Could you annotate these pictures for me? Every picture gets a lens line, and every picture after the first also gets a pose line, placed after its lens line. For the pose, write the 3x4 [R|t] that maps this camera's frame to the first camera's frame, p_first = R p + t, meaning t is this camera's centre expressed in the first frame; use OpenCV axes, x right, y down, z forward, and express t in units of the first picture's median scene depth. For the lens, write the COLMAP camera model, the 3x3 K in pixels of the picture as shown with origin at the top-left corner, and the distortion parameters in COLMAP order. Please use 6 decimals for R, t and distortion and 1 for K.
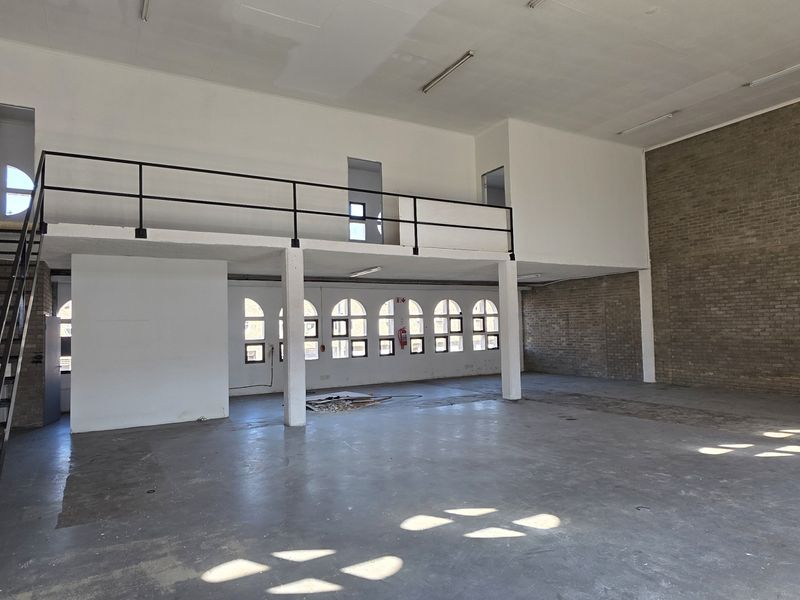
lens RADIAL K [[514.6, 0, 392.8], [0, 514.6, 302.1], [0, 0, 1]] dist [0.005796, -0.005971]
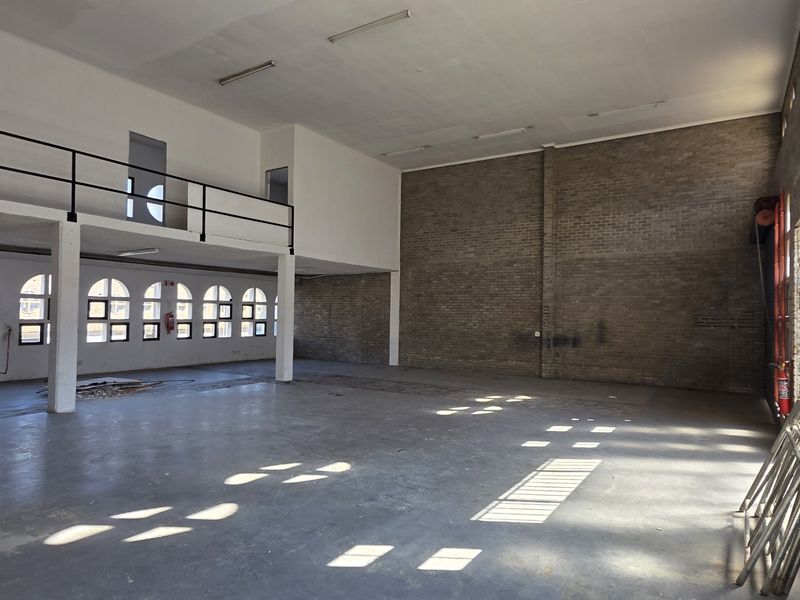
lens RADIAL K [[517.2, 0, 393.2], [0, 517.2, 302.6], [0, 0, 1]] dist [0.004425, -0.001917]
pose [[0.888225, 0.047254, 0.456972, -0.072082], [-0.057918, 0.998278, 0.009347, -0.001732], [-0.455743, -0.034769, 0.889432, -0.078865]]
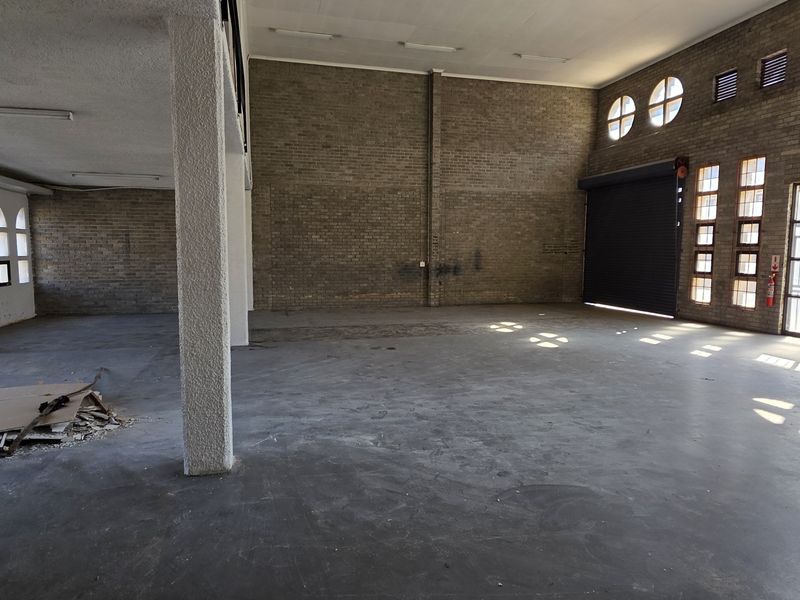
lens RADIAL K [[514.6, 0, 392.8], [0, 514.6, 302.1], [0, 0, 1]] dist [0.005796, -0.005971]
pose [[0.265085, -0.075751, 0.961245, -0.411201], [-0.054380, 0.994148, 0.093341, 0.042865], [-0.962690, -0.077016, 0.259415, 0.587002]]
